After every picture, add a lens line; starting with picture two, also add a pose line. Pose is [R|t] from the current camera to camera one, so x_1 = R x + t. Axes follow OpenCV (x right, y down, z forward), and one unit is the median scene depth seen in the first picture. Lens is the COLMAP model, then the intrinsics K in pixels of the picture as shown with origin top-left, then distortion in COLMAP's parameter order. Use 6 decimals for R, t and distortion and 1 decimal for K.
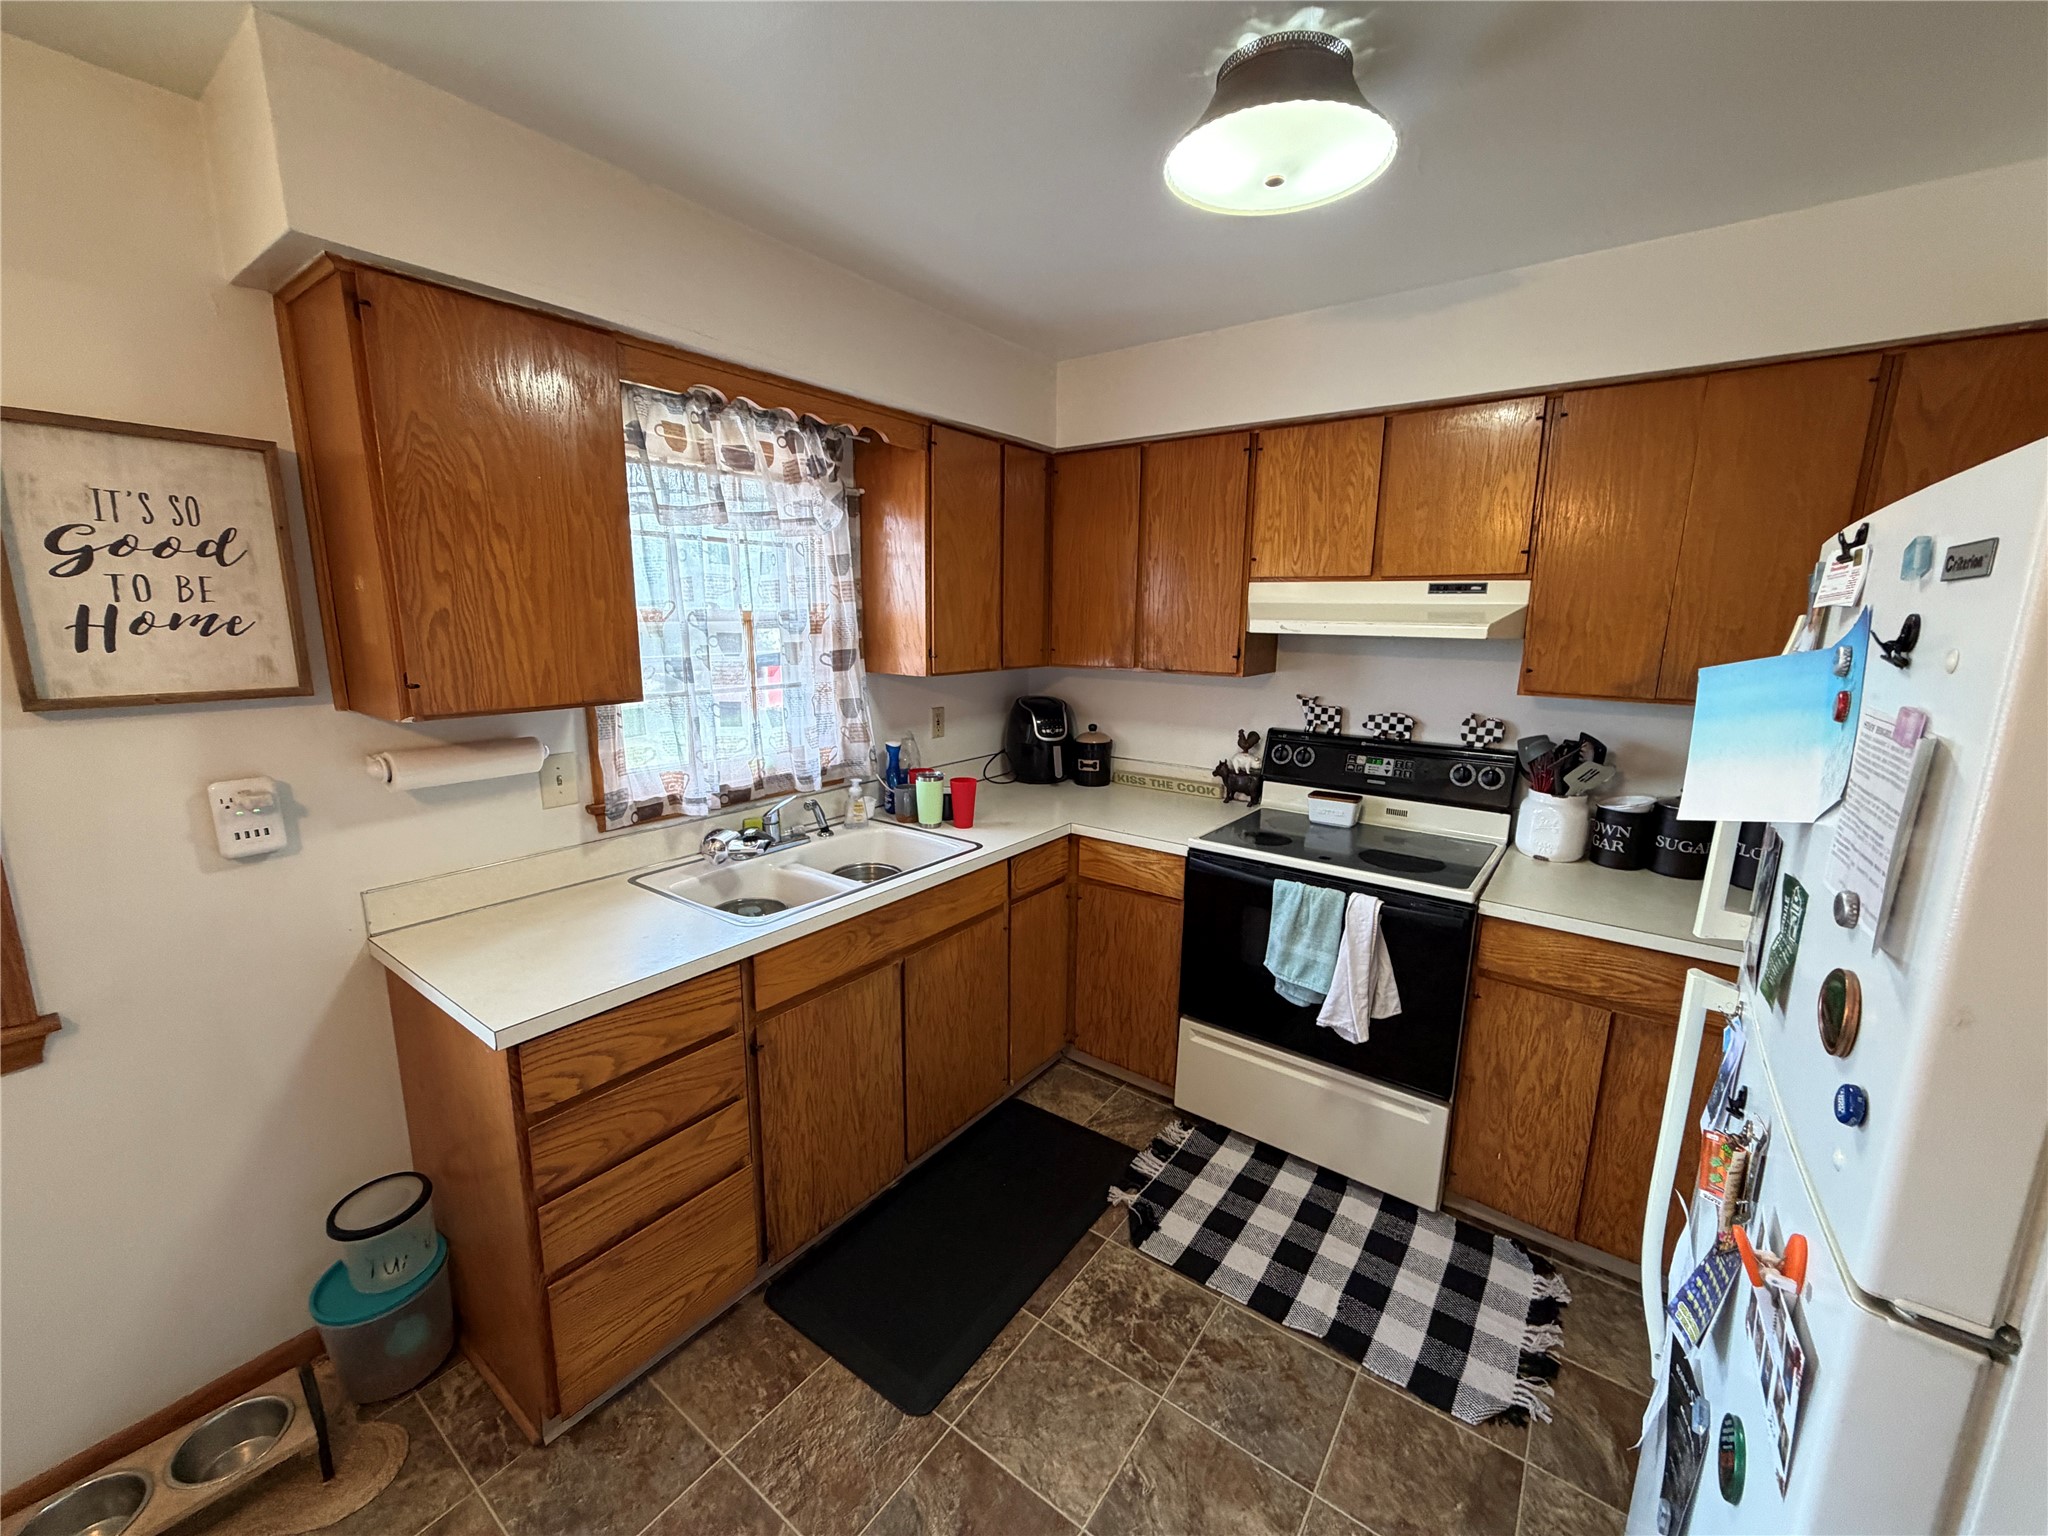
lens RADIAL K [[813.2, 0, 1020.0], [0, 813.2, 767.5], [0, 0, 1]] dist [-0.006831, -0.000248]
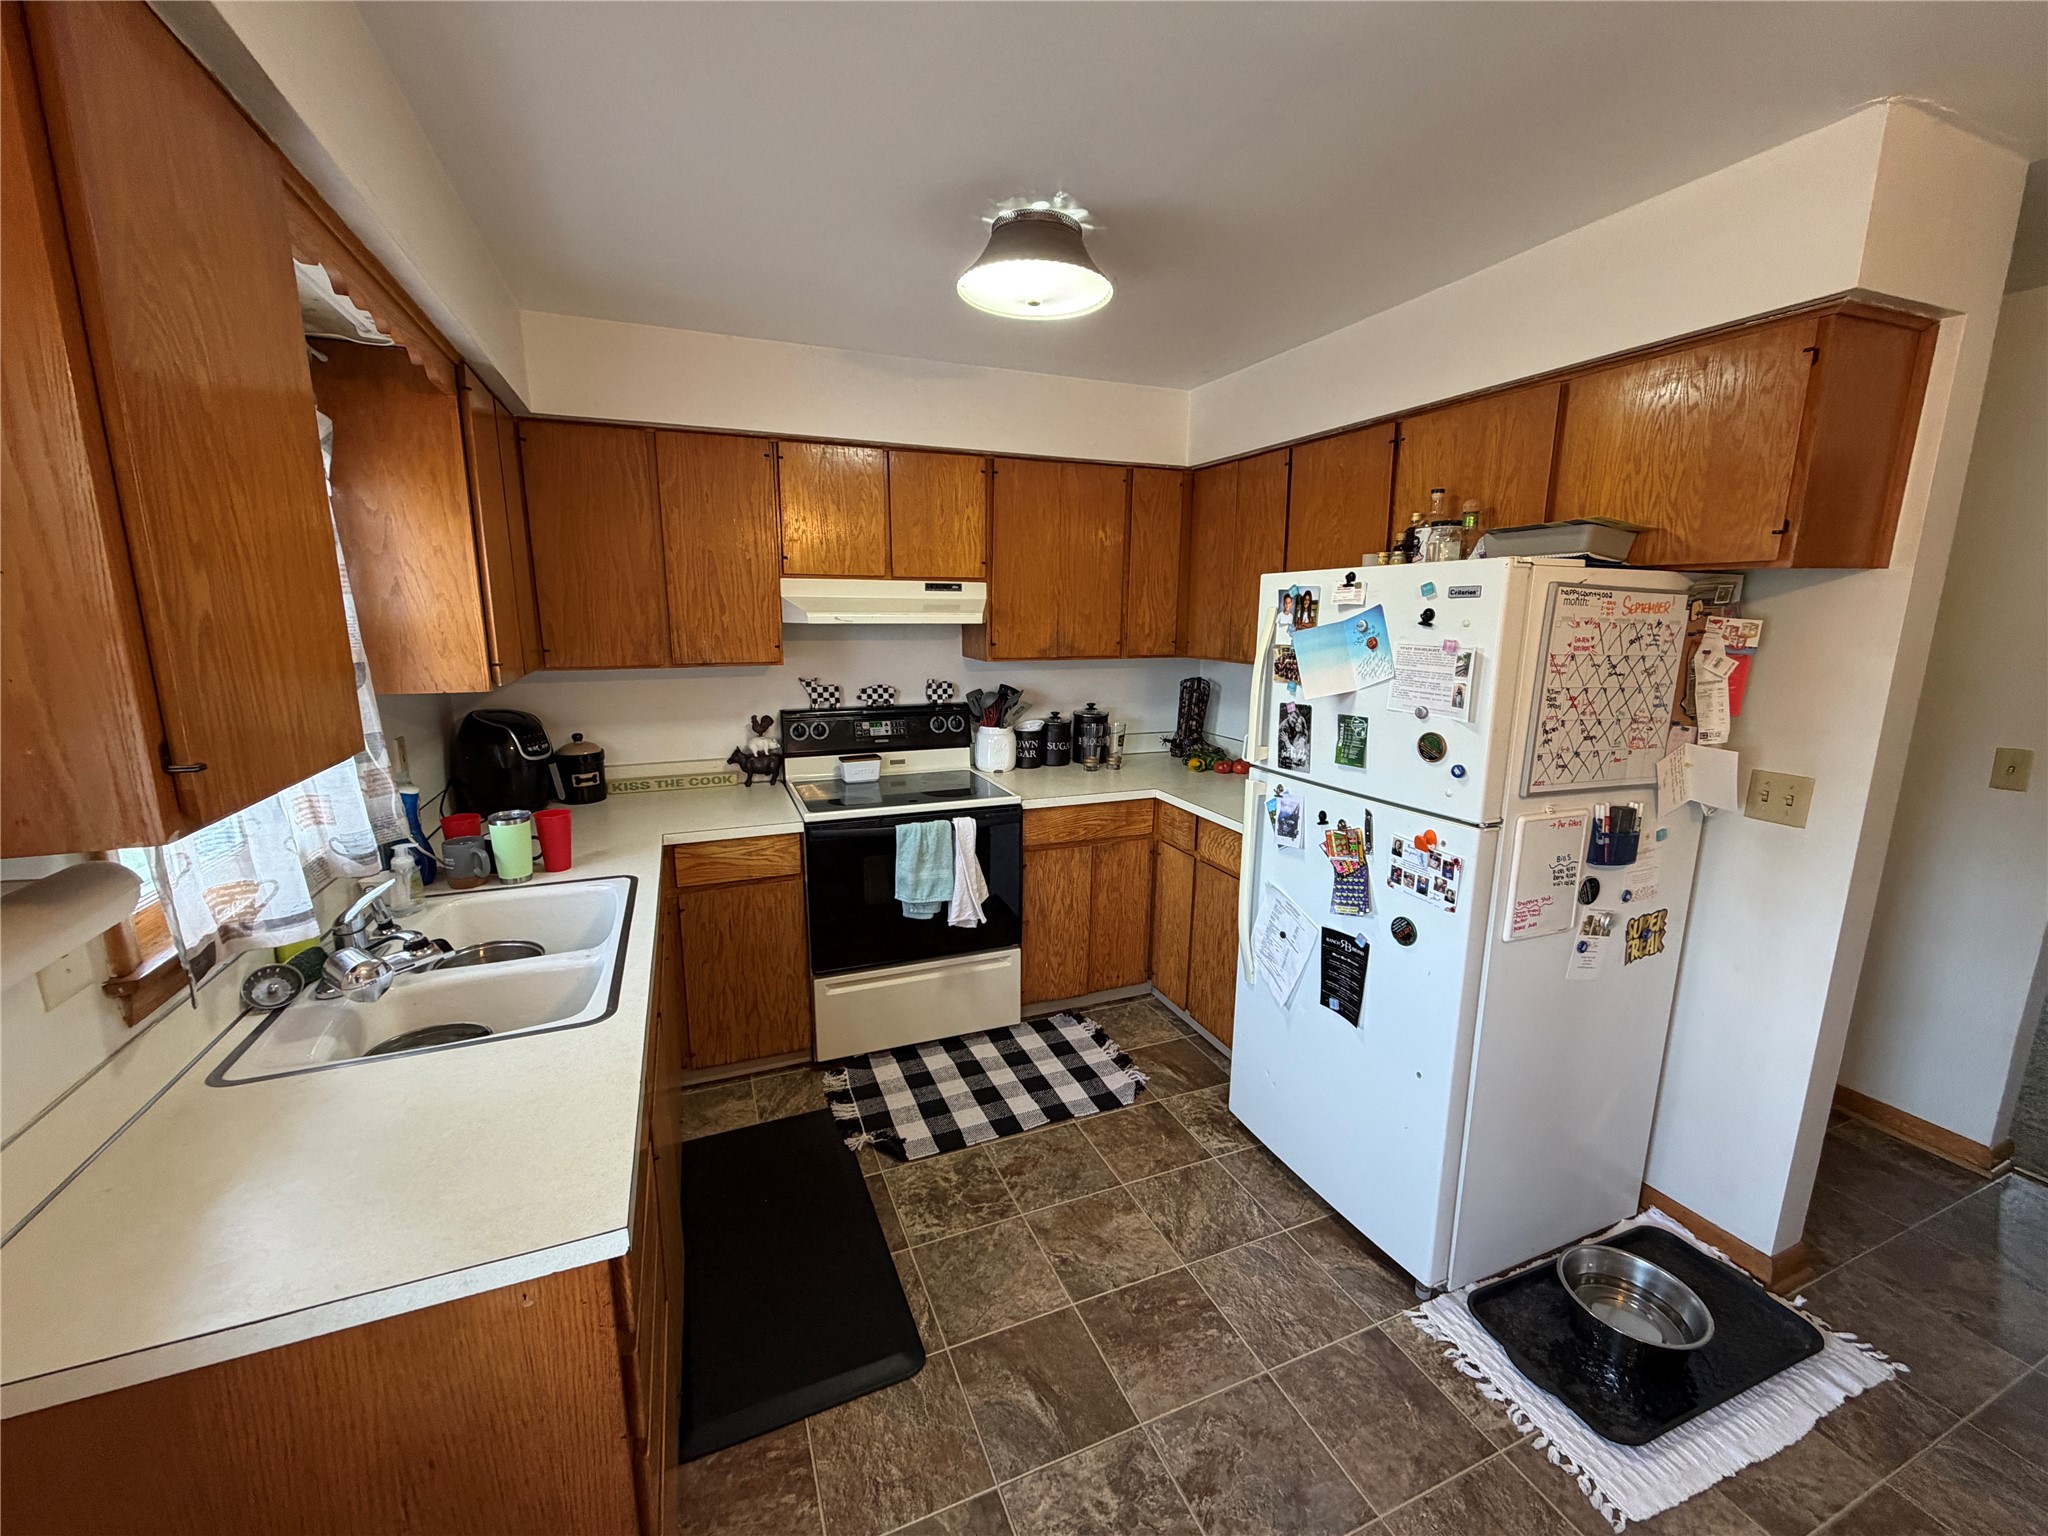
lens RADIAL K [[813.2, 0, 1020.8], [0, 813.2, 767.8], [0, 0, 1]] dist [-0.006831, -0.000248]
pose [[0.510505, -0.175168, 0.841844, -0.599683], [0.163065, 0.980987, 0.105235, -0.045233], [-0.844272, 0.083552, 0.529362, 0.193392]]
